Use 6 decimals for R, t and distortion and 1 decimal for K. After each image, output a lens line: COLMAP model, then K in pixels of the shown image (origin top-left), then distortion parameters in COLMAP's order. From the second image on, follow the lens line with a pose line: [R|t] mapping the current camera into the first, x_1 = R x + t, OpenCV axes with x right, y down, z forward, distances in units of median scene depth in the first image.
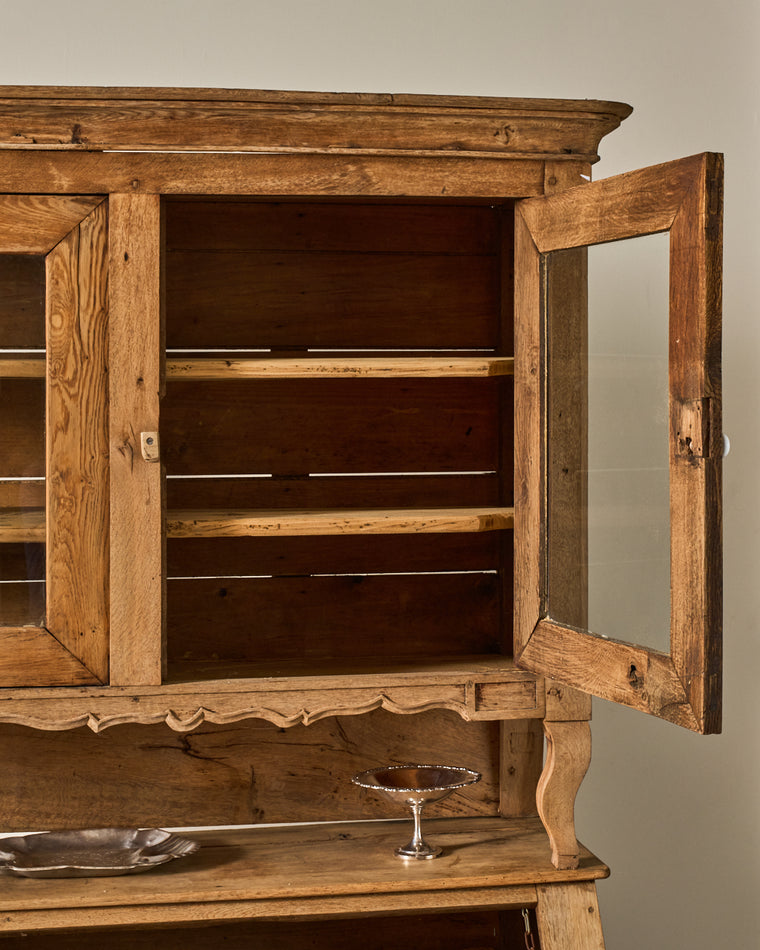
lens RADIAL K [[1753.9, 0, 378.3], [0, 1753.9, 417.4], [0, 0, 1]] dist [-0.038322, -0.033809]
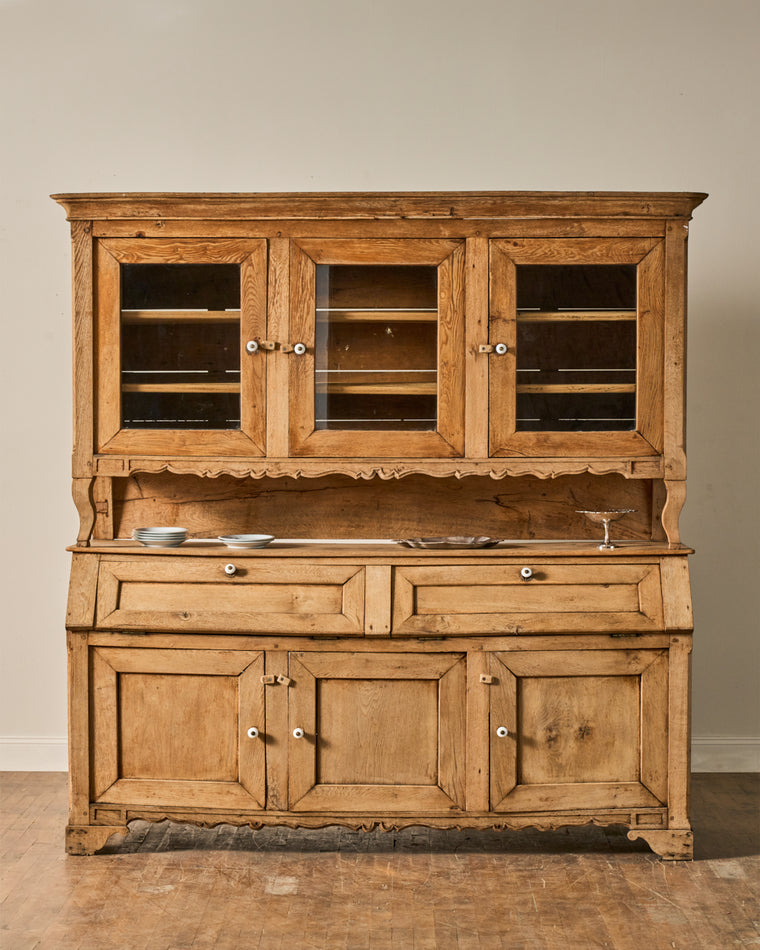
lens RADIAL K [[2009.7, 0, 353.2], [0, 2009.7, 476.3], [0, 0, 1]] dist [-0.033142, -0.028041]
pose [[0.985845, 0.010533, -0.167325, 0.135289], [-0.004381, 0.999302, 0.037091, 0.081412], [0.167599, -0.035833, 0.985204, -1.549122]]
